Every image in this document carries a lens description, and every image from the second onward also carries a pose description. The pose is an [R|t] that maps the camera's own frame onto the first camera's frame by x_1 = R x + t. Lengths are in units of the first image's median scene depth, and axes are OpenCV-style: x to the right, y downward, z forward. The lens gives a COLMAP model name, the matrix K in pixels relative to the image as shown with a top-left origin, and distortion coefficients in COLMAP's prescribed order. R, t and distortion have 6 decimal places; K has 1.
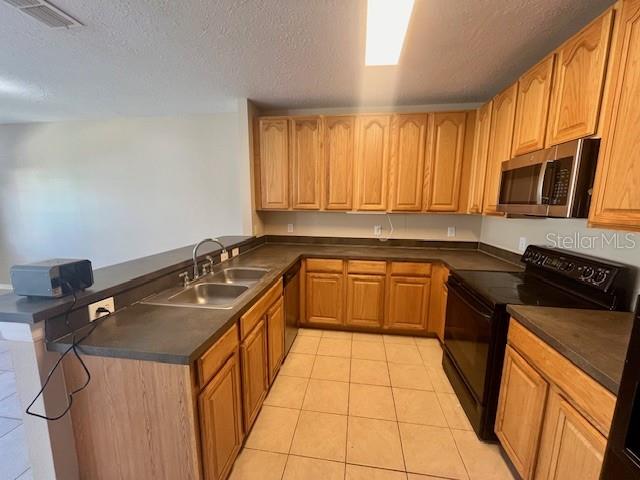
lens RADIAL K [[257.6, 0, 320.0], [0, 257.6, 240.0], [0, 0, 1]] dist [-0.000386, -0.000400]
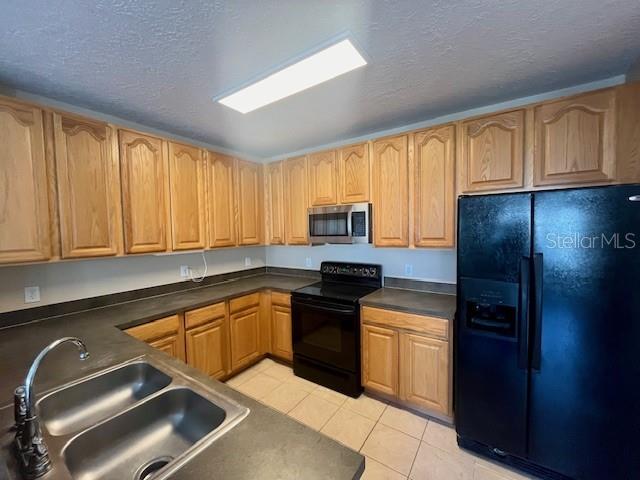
lens RADIAL K [[257.6, 0, 320.0], [0, 257.6, 240.0], [0, 0, 1]] dist [-0.000386, -0.000400]
pose [[0.437289, -0.056982, 0.897514, -0.412249], [0.159220, 0.987131, -0.014904, -0.066404], [-0.885114, 0.149420, 0.440734, 0.234873]]
